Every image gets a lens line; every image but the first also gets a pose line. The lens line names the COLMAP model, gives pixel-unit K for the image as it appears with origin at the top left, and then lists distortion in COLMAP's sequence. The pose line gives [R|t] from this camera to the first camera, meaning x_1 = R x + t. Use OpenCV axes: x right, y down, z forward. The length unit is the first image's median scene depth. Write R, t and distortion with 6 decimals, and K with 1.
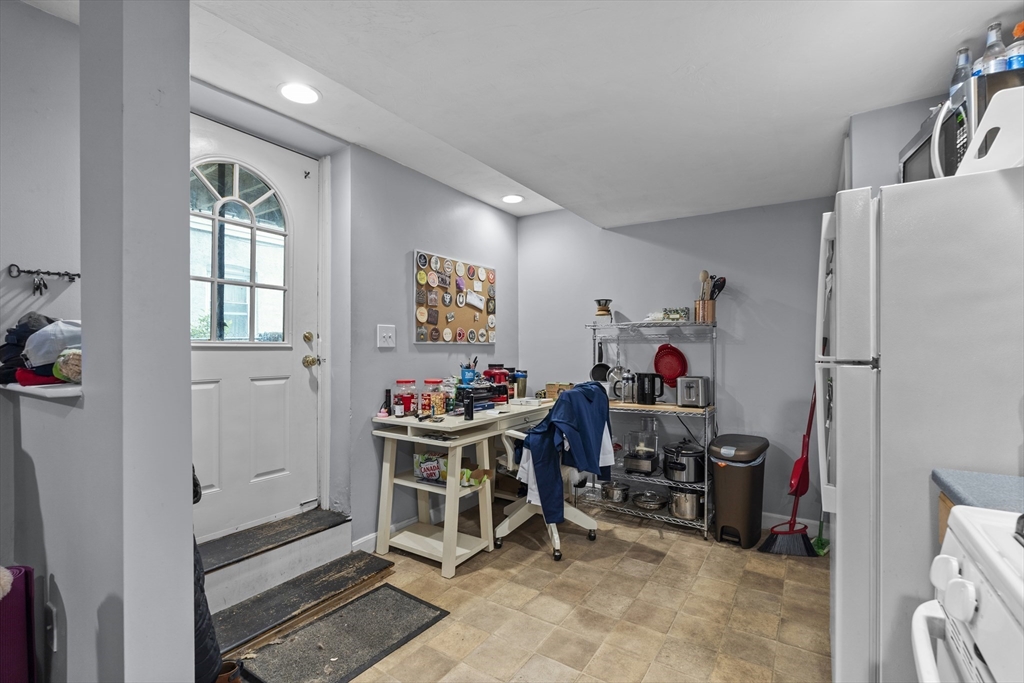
lens RADIAL K [[462.1, 0, 506.2], [0, 462.1, 348.8], [0, 0, 1]] dist [-0.015845, 0.000238]
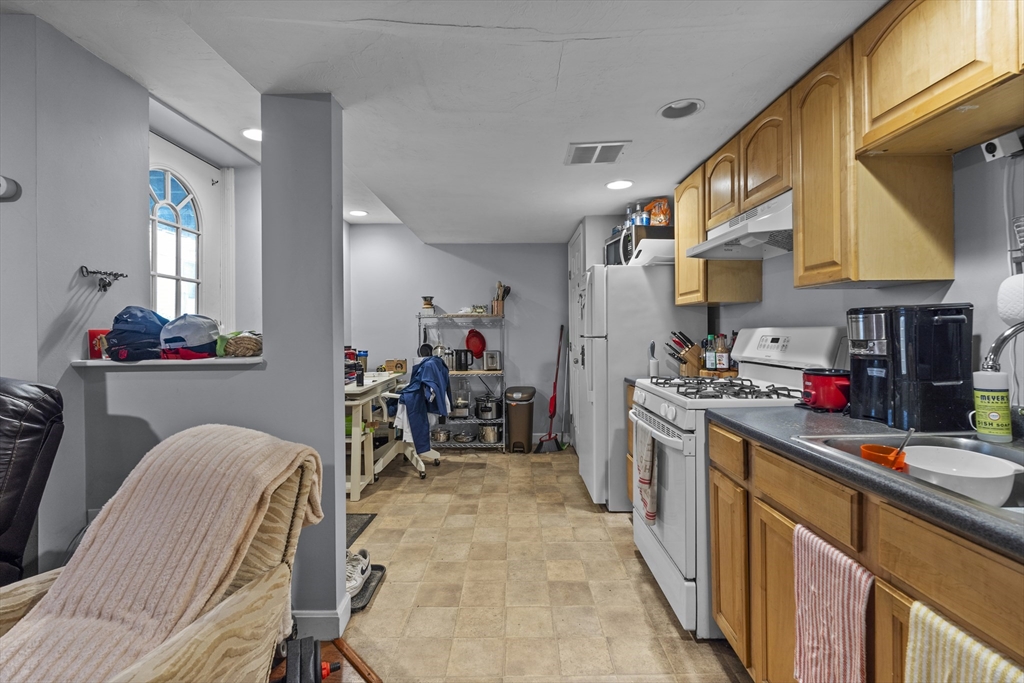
lens RADIAL K [[462.1, 0, 514.3], [0, 462.1, 333.9], [0, 0, 1]] dist [-0.015845, 0.000238]
pose [[0.830117, -0.008272, 0.557527, -0.419076], [0.007333, 0.999965, 0.003919, -0.000325], [-0.557541, 0.000835, 0.830149, -0.335614]]
